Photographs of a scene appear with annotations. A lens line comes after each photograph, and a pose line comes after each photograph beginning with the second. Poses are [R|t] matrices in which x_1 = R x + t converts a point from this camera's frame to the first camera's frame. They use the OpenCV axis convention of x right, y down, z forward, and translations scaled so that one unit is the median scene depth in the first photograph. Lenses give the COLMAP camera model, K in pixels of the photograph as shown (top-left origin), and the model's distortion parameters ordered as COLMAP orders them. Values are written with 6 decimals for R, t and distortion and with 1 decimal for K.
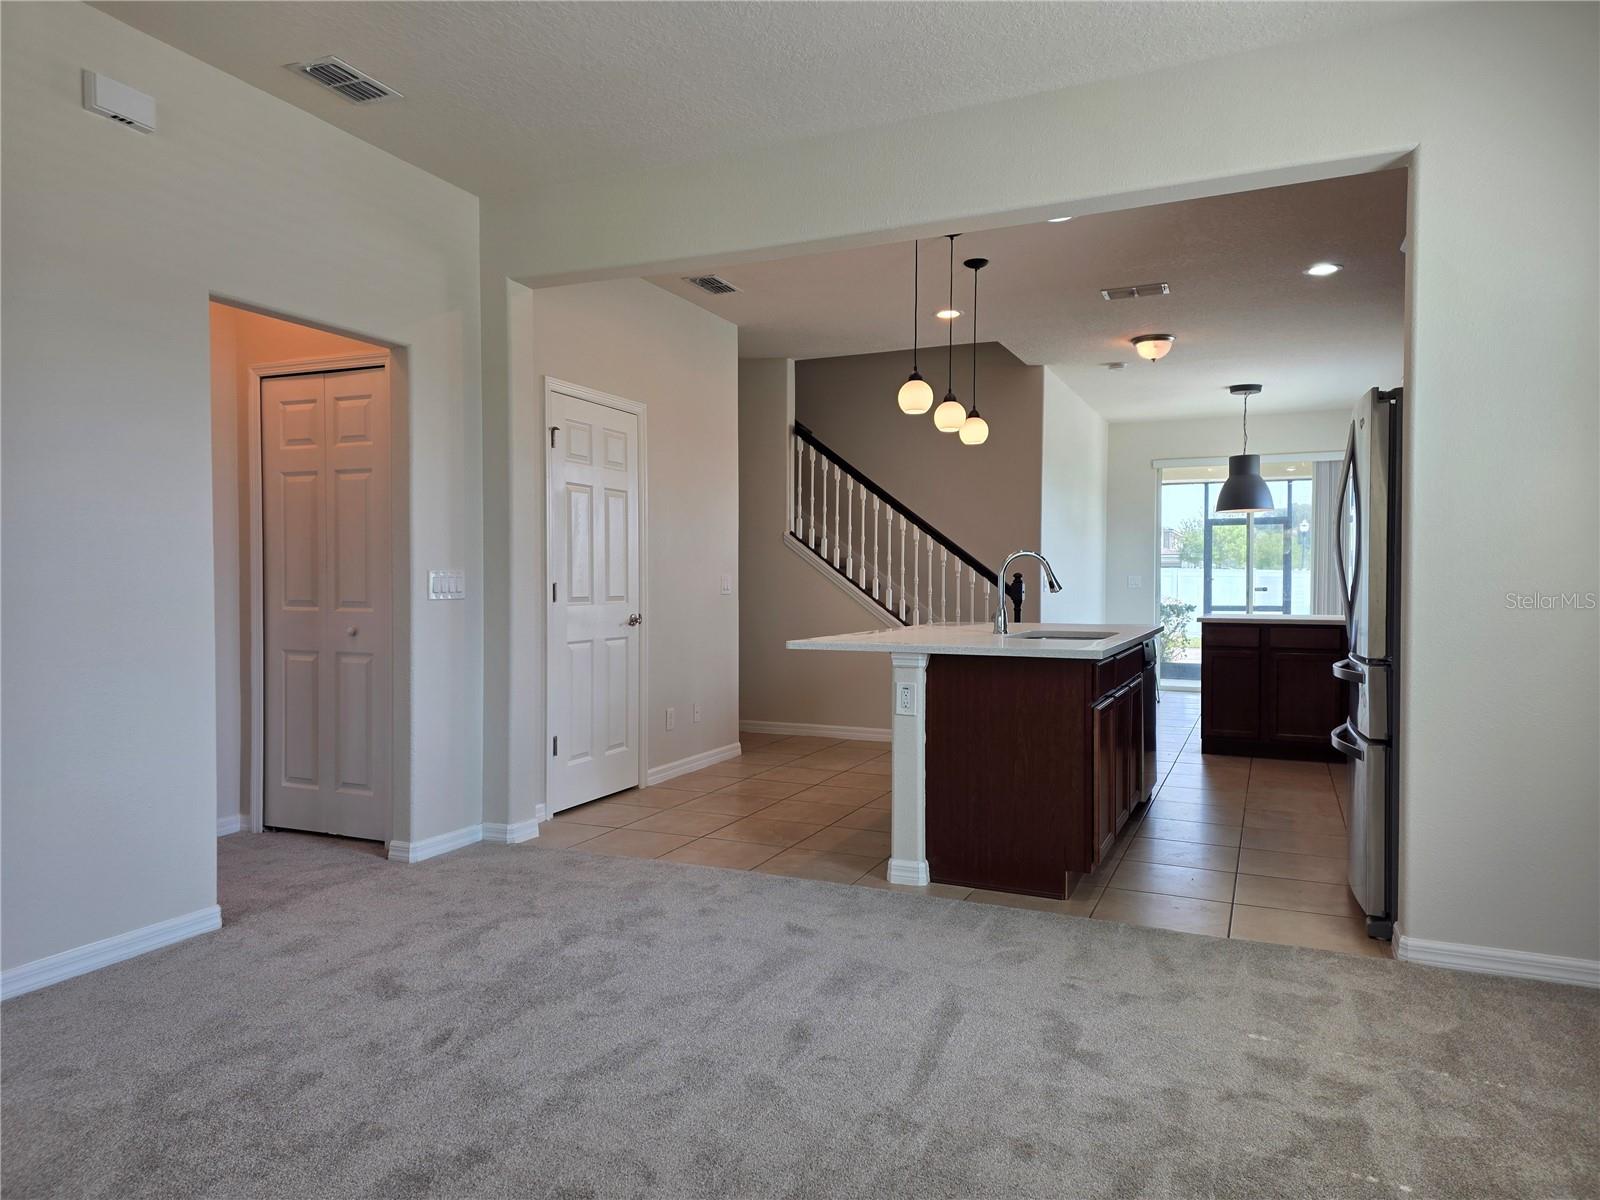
lens RADIAL K [[1058.9, 0, 800.0], [0, 1058.9, 600.0], [0, 0, 1]] dist [0.101171, -0.098504]
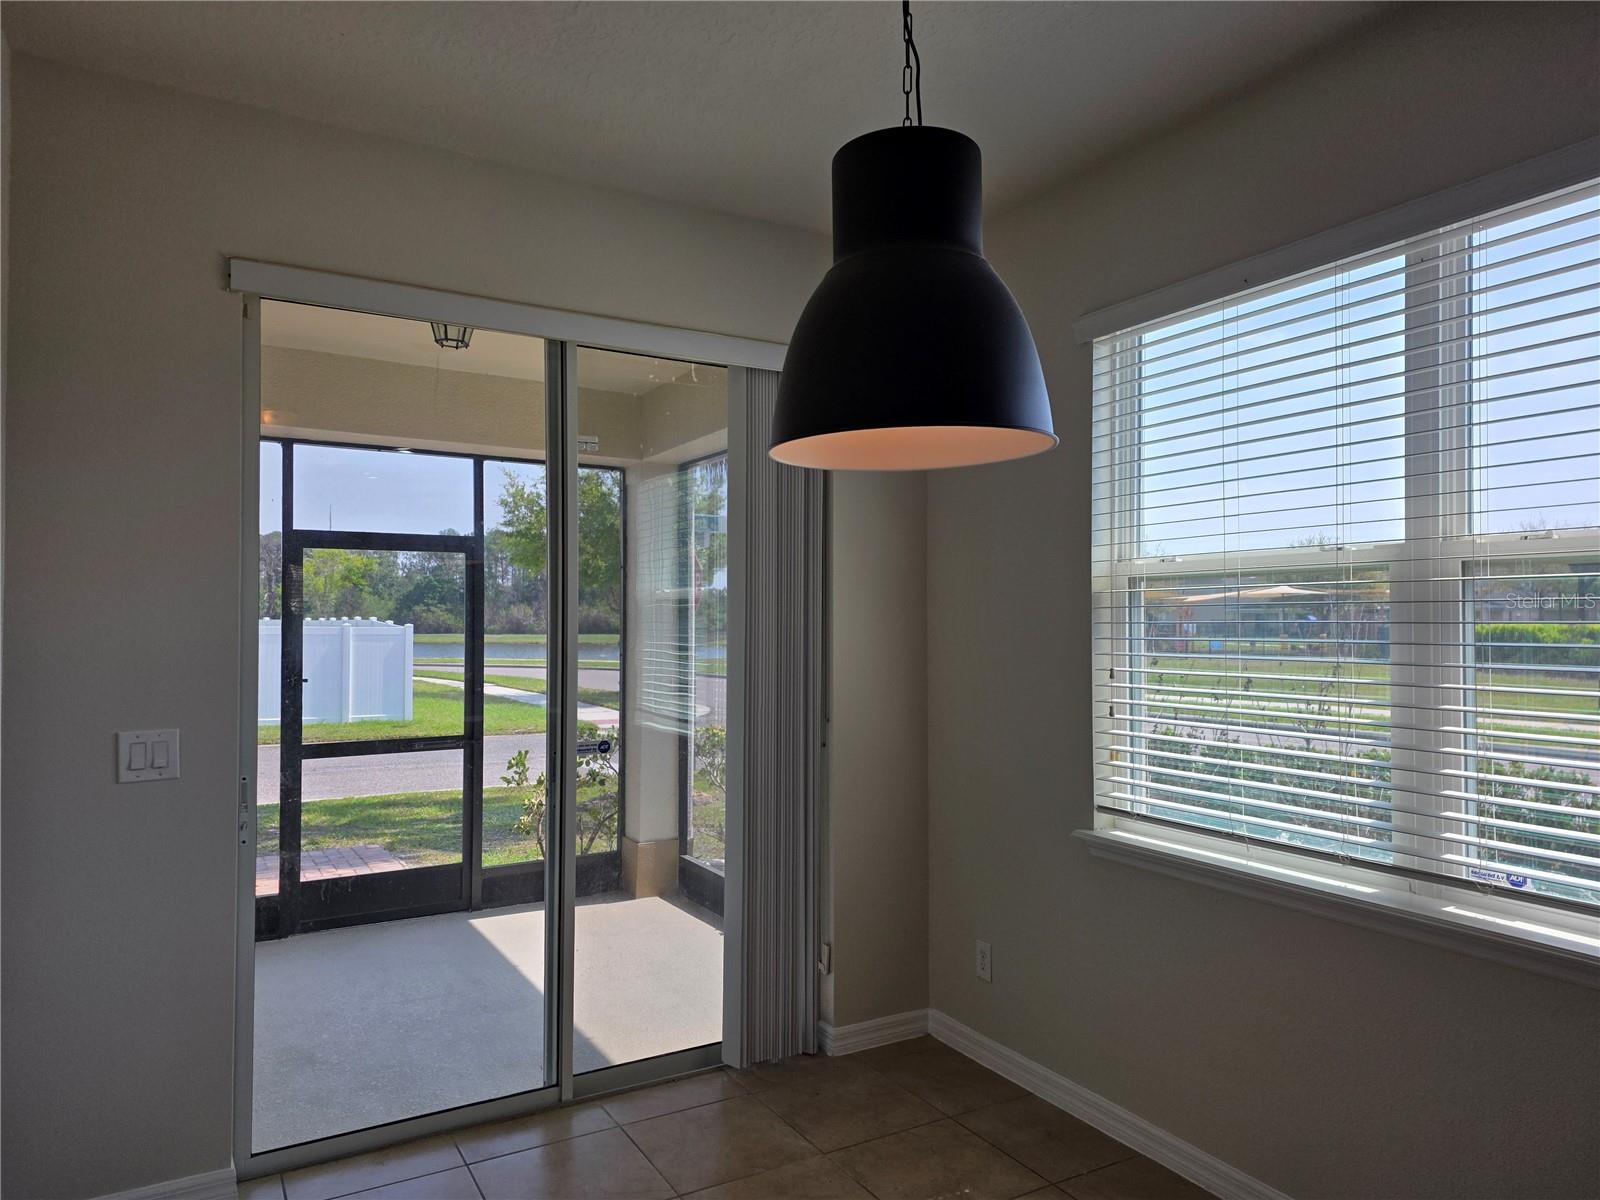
lens RADIAL K [[1058.9, 0, 800.0], [0, 1058.9, 600.0], [0, 0, 1]] dist [0.101171, -0.098504]
pose [[0.585419, 0.016128, 0.810570, 0.730873], [0.014826, 0.999422, -0.030594, -0.151321], [-0.810595, 0.029928, 0.584842, 2.658548]]
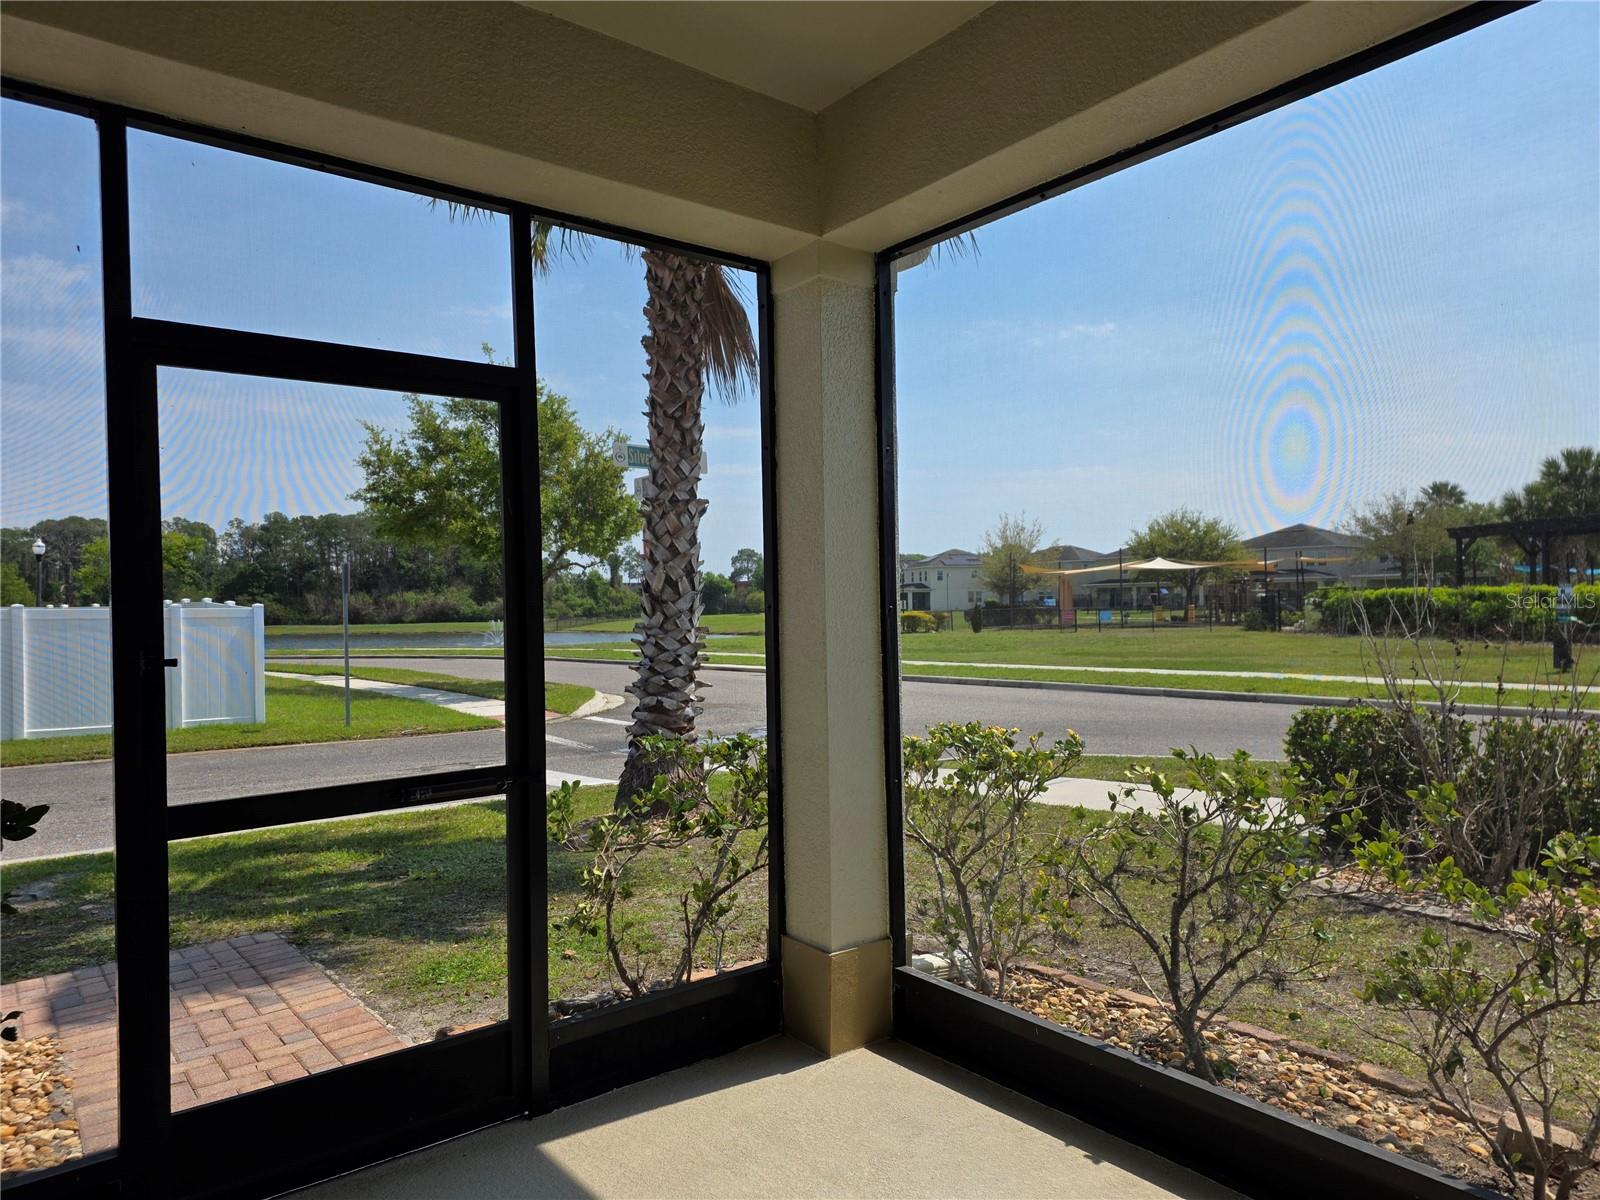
lens RADIAL K [[1056.1, 0, 798.1], [0, 1056.1, 606.7], [0, 0, 1]] dist [0.105944, -0.111148]
pose [[0.470459, -0.011864, 0.882342, 1.213130], [0.034983, 0.999374, -0.005214, -0.106821], [-0.881728, 0.033320, 0.470579, 3.584601]]
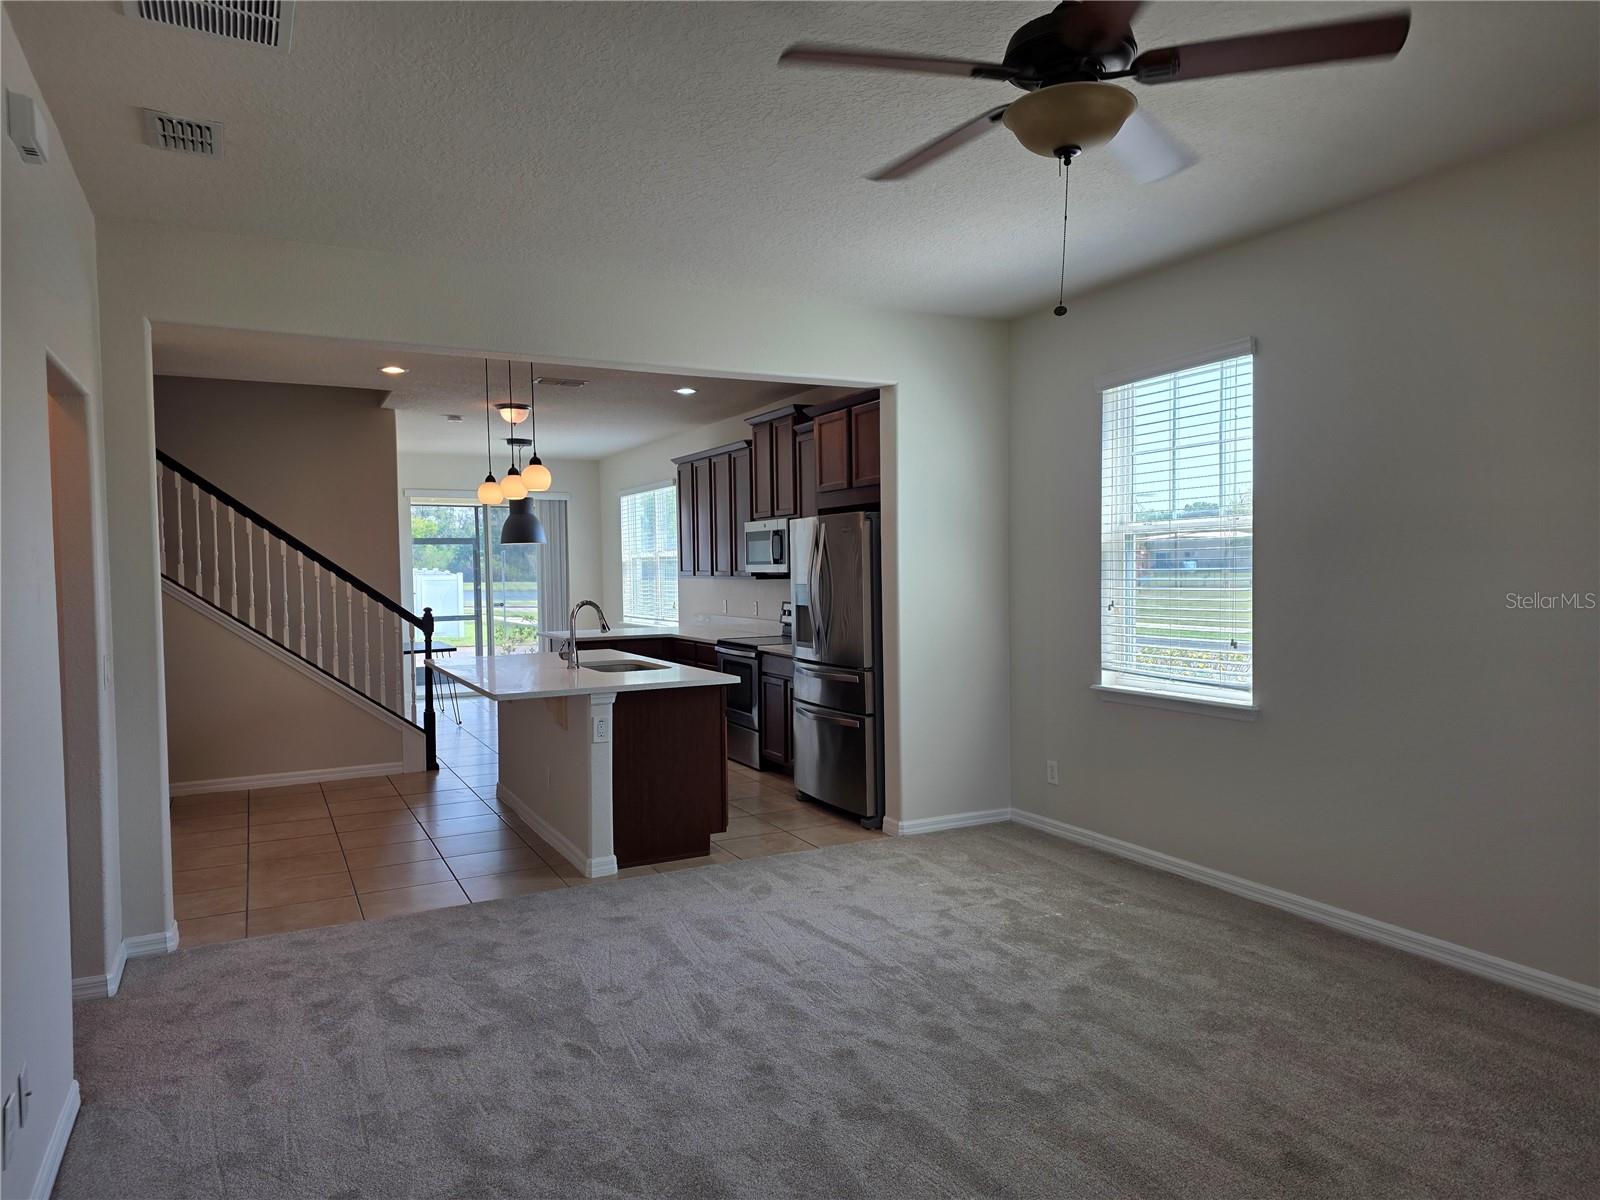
lens RADIAL K [[1058.9, 0, 800.0], [0, 1058.9, 600.0], [0, 0, 1]] dist [0.101171, -0.098504]
pose [[0.624083, -0.035550, 0.780549, -0.962791], [0.030189, 0.999316, 0.021377, -0.104861], [-0.780775, 0.010223, 0.624729, 0.030854]]
